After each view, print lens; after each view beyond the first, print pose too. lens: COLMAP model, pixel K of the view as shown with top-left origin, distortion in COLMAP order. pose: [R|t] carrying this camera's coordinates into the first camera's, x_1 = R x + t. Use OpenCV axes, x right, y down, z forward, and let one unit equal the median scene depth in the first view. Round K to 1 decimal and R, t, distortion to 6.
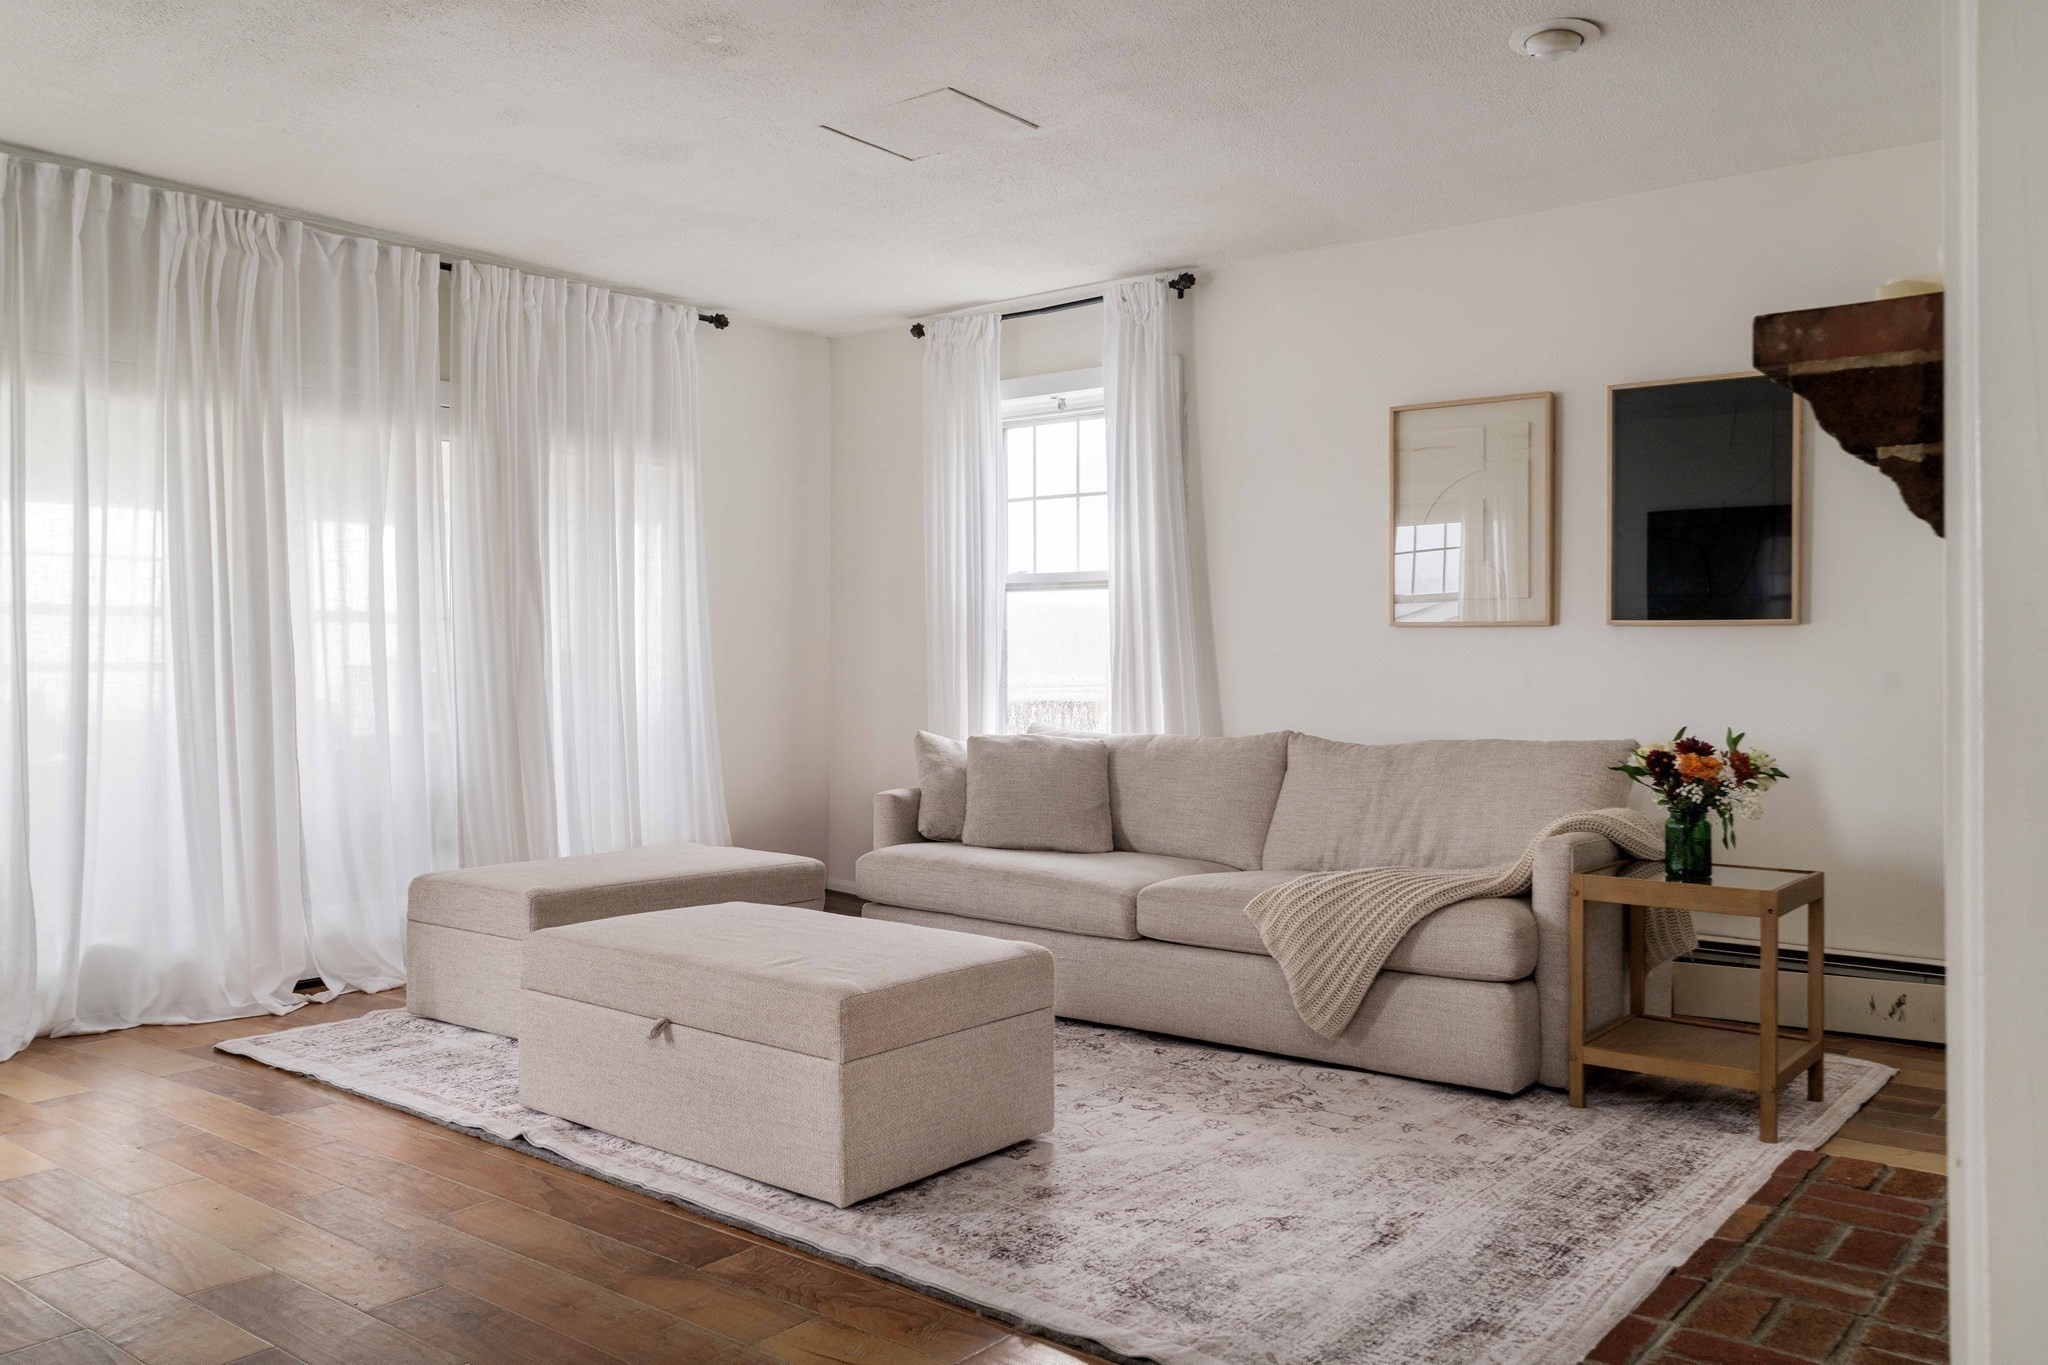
lens RADIAL K [[1577.9, 0, 1025.7], [0, 1577.9, 673.2], [0, 0, 1]] dist [0.000890, -0.003386]
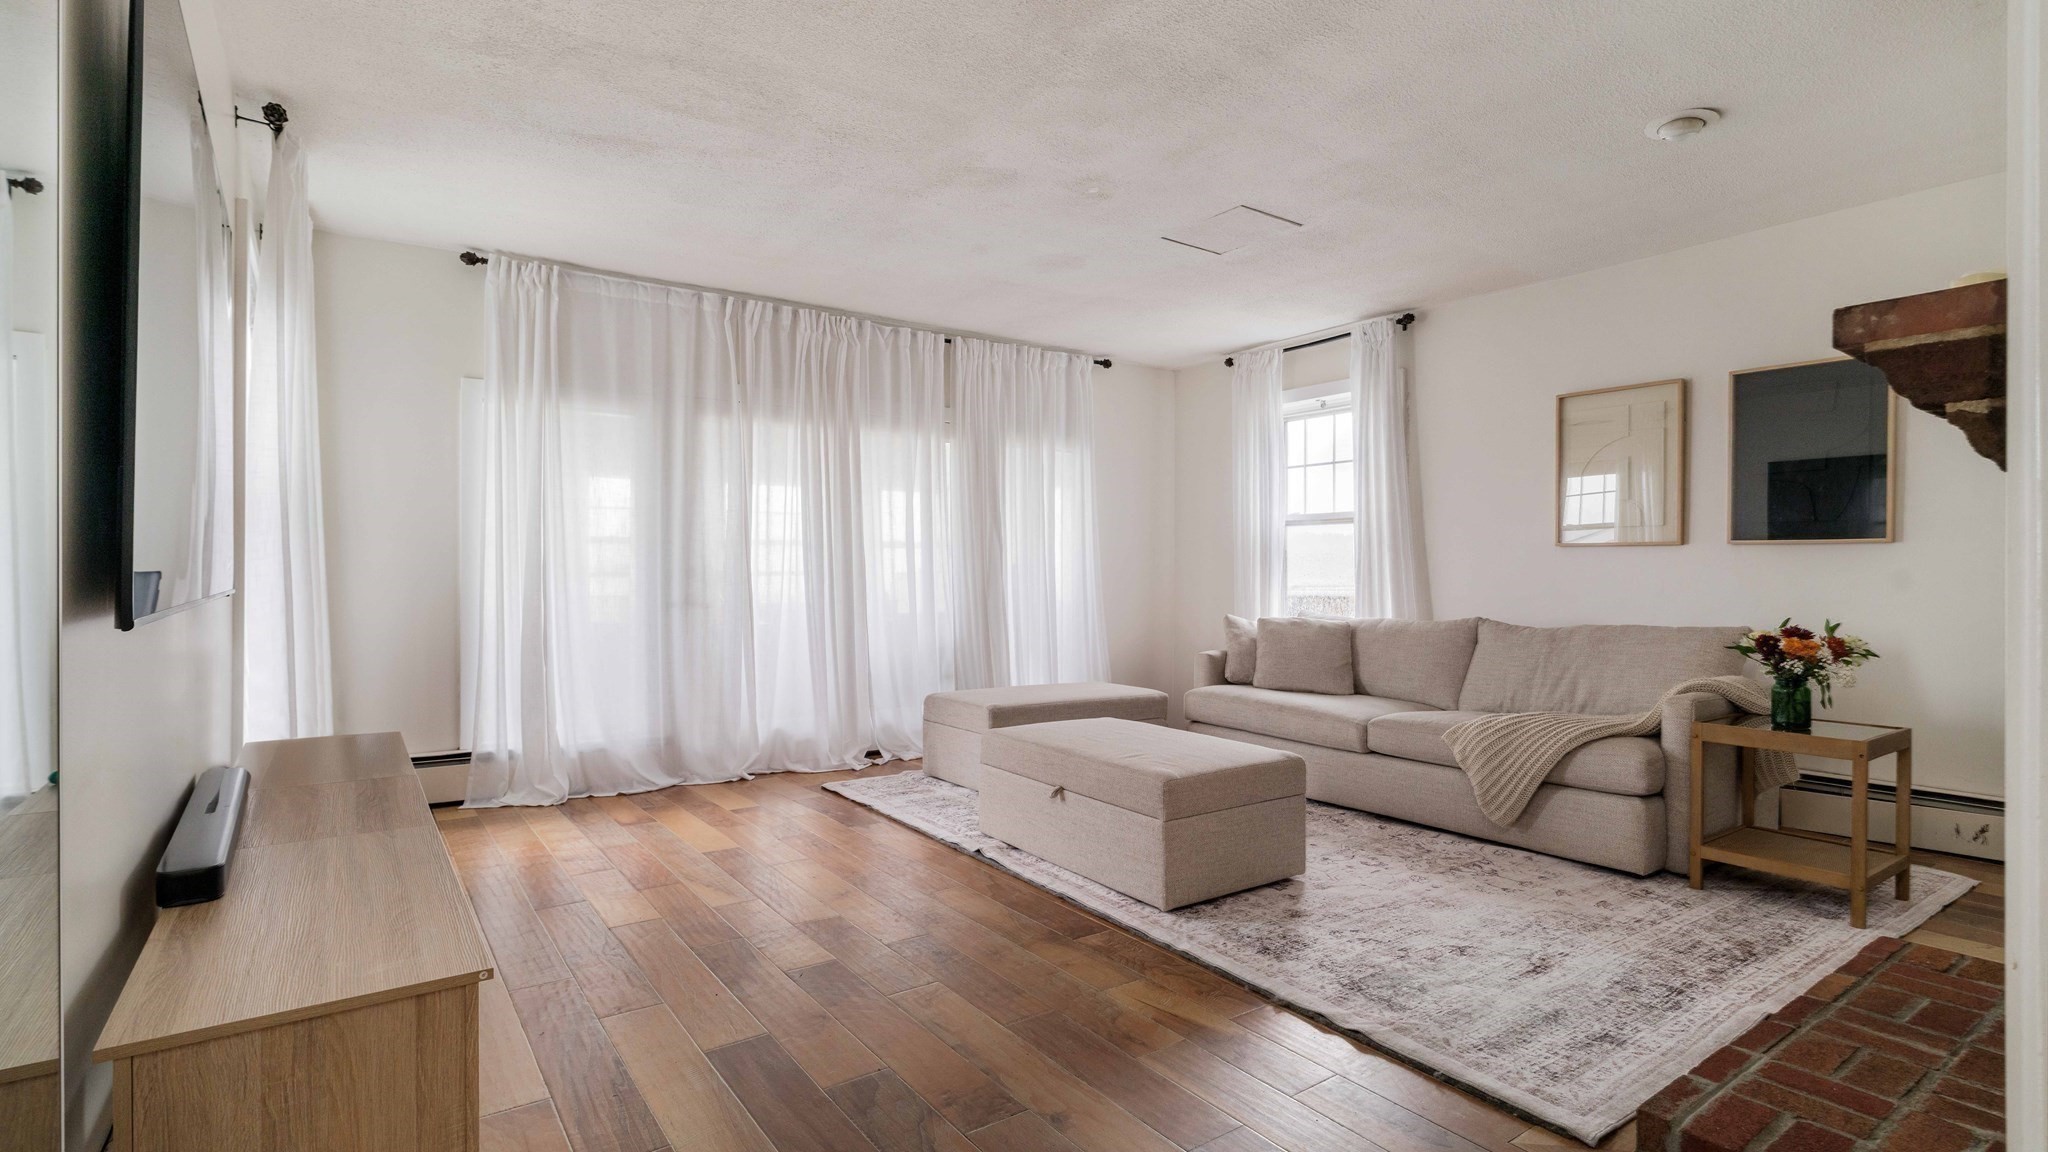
lens RADIAL K [[966.5, 0, 1033.0], [0, 966.5, 582.3], [0, 0, 1]] dist [-0.004595, 0.000914]
pose [[0.961131, 0.003229, -0.276075, 0.016843], [-0.001994, 0.999987, 0.004753, 0.000402], [0.276087, -0.004018, 0.961124, 0.015007]]
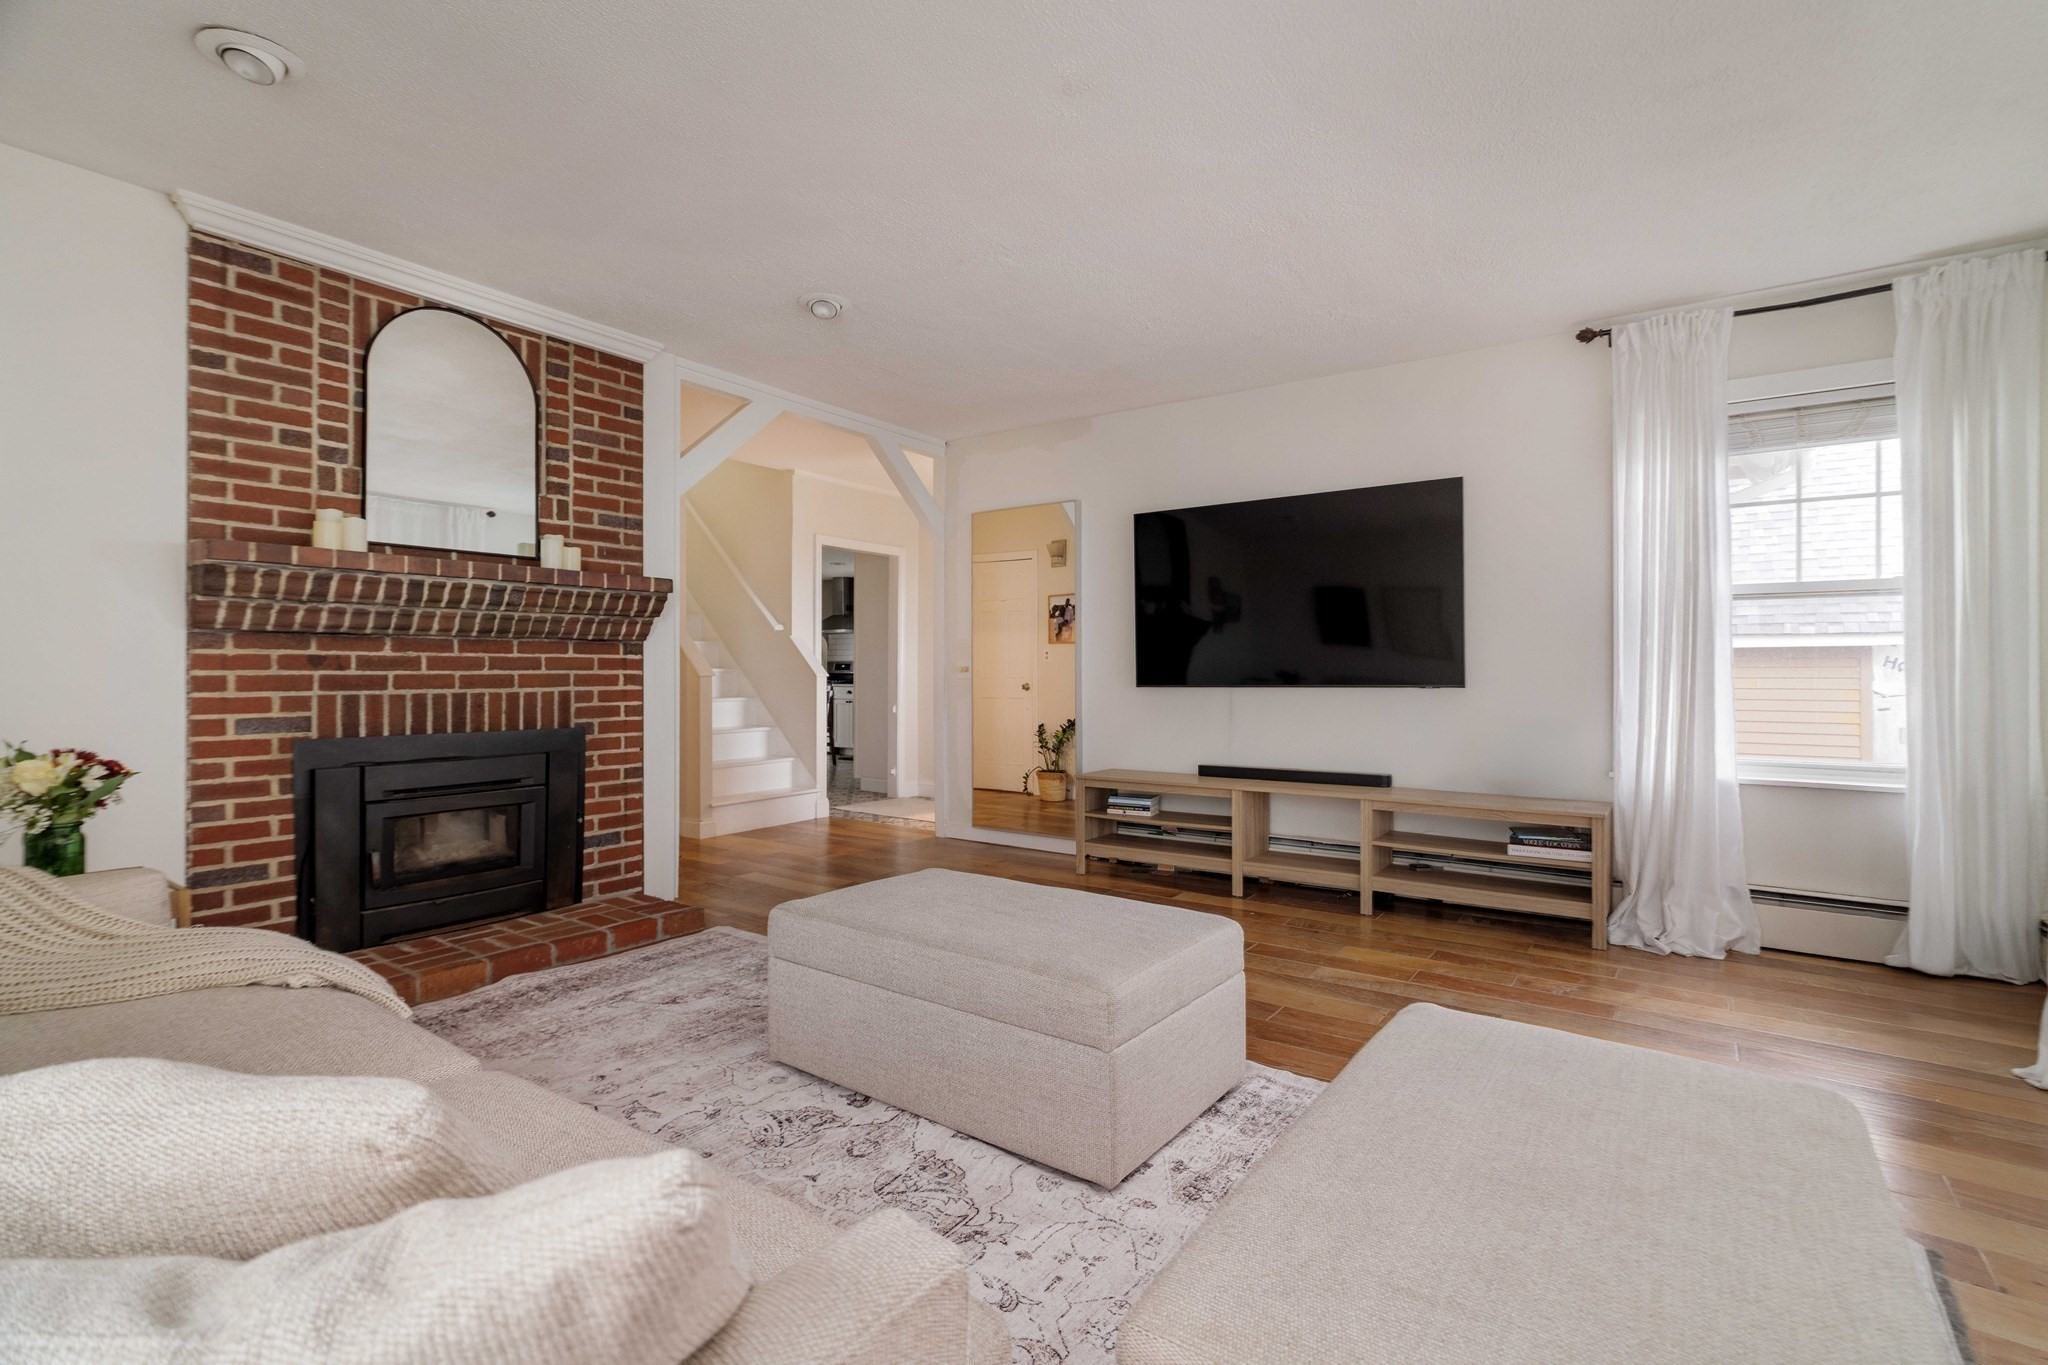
lens RADIAL K [[952.1, 0, 1045.9], [0, 952.1, 665.2], [0, 0, 1]] dist [-0.000685, -0.000346]
pose [[-0.997962, -0.000910, -0.063811, -0.116079], [-0.000509, 0.999980, -0.006296, -0.005326], [0.063816, -0.006250, -0.997942, 1.373065]]
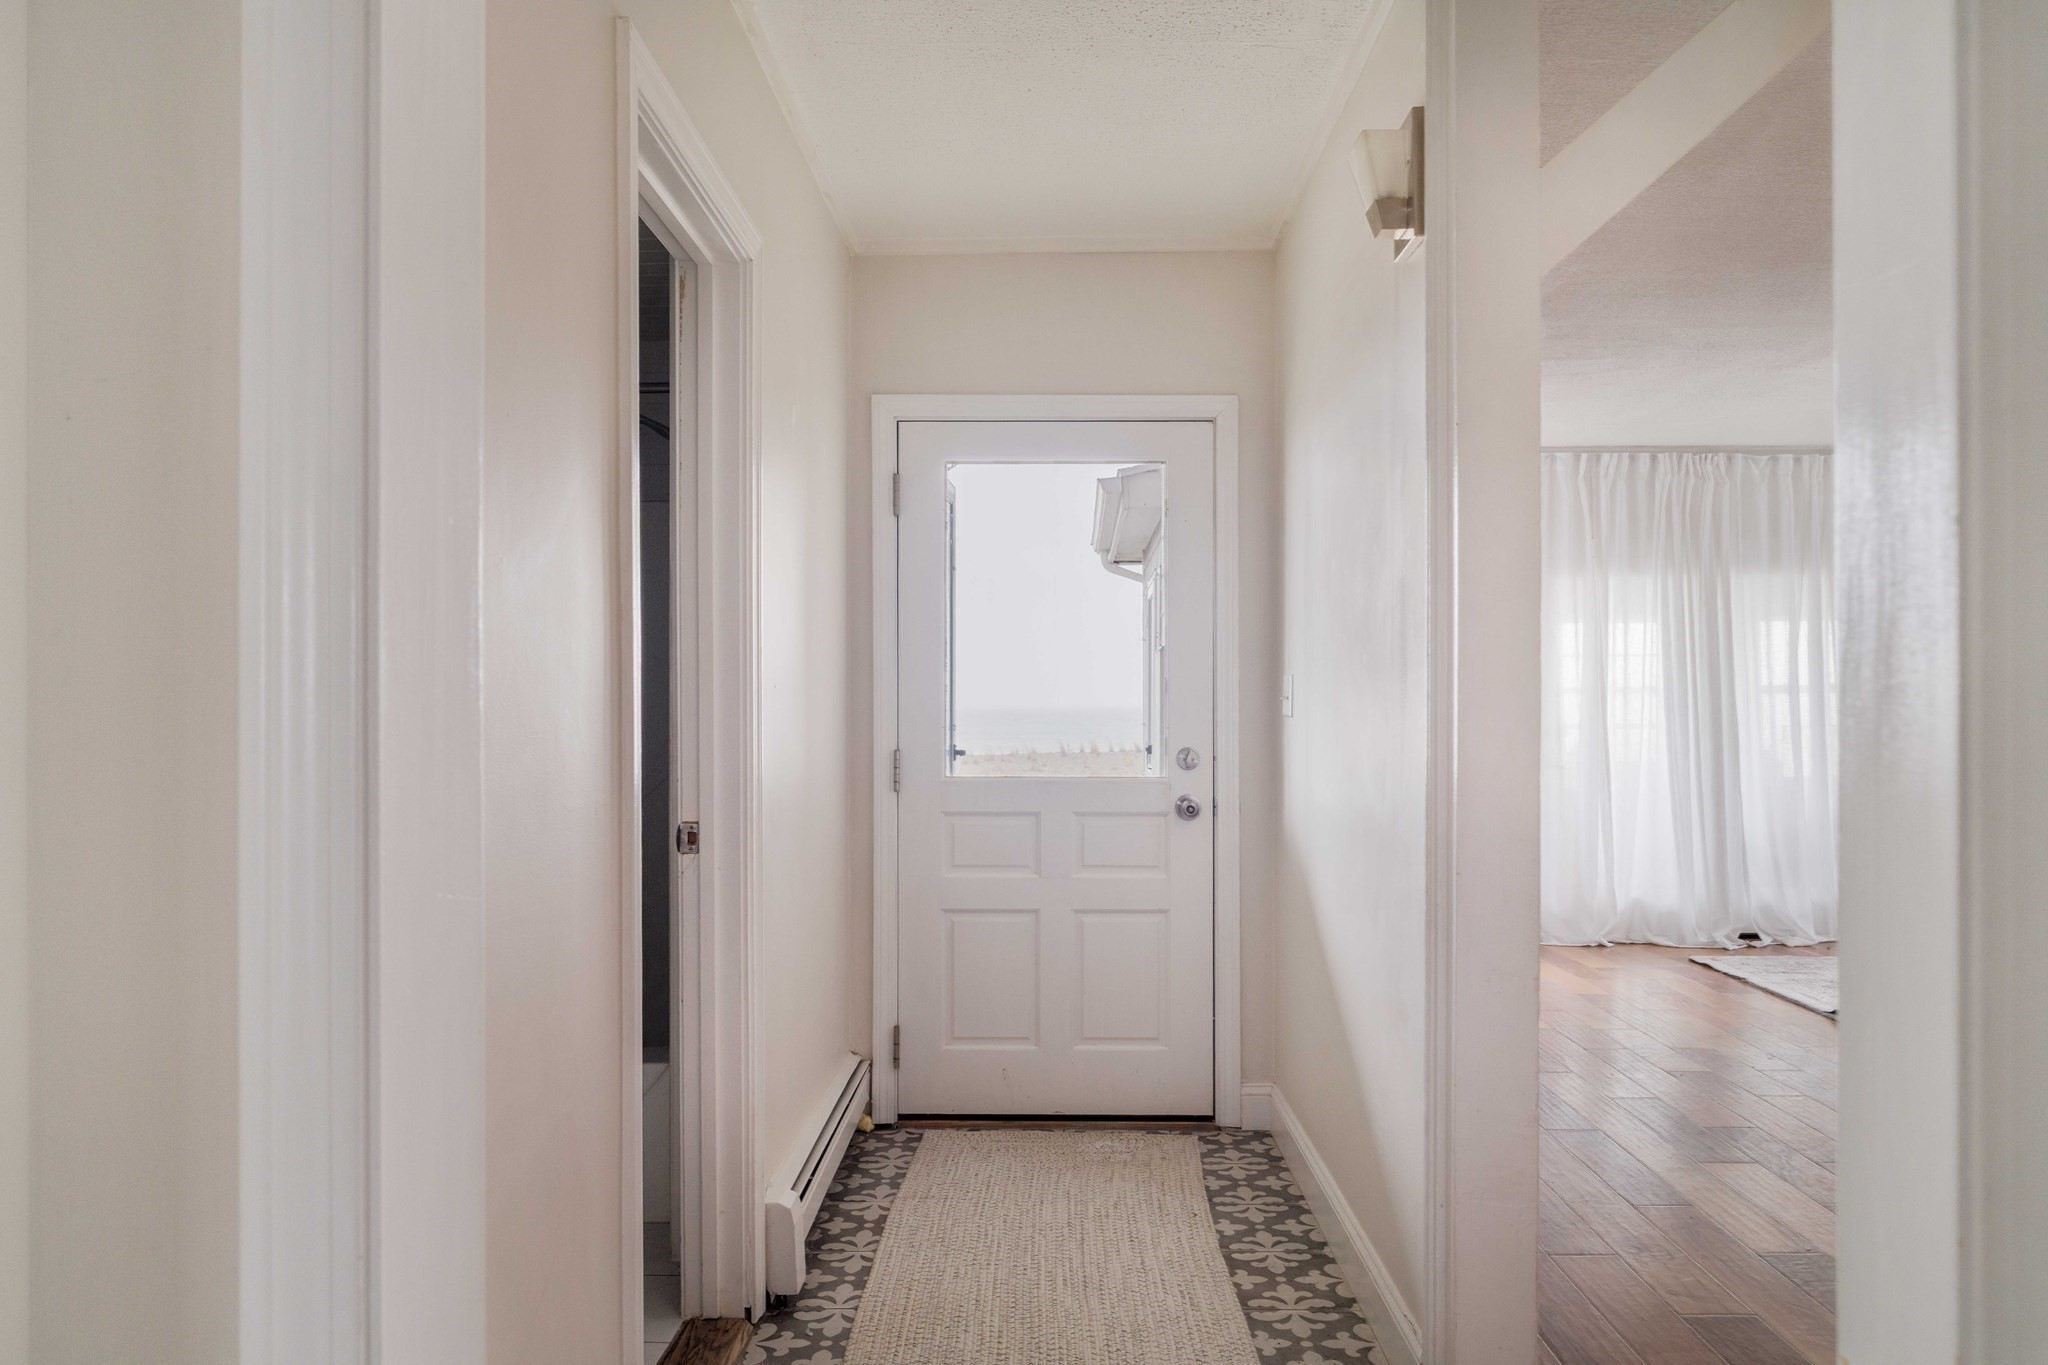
lens RADIAL K [[1473.8, 0, 977.7], [0, 1473.8, 676.6], [0, 0, 1]] dist [-0.019733, 0.021140]
pose [[0.597417, -0.009666, -0.801872, 0.303379], [0.001301, 0.999938, -0.011084, -0.053151], [0.801929, 0.005579, 0.597393, -0.570276]]
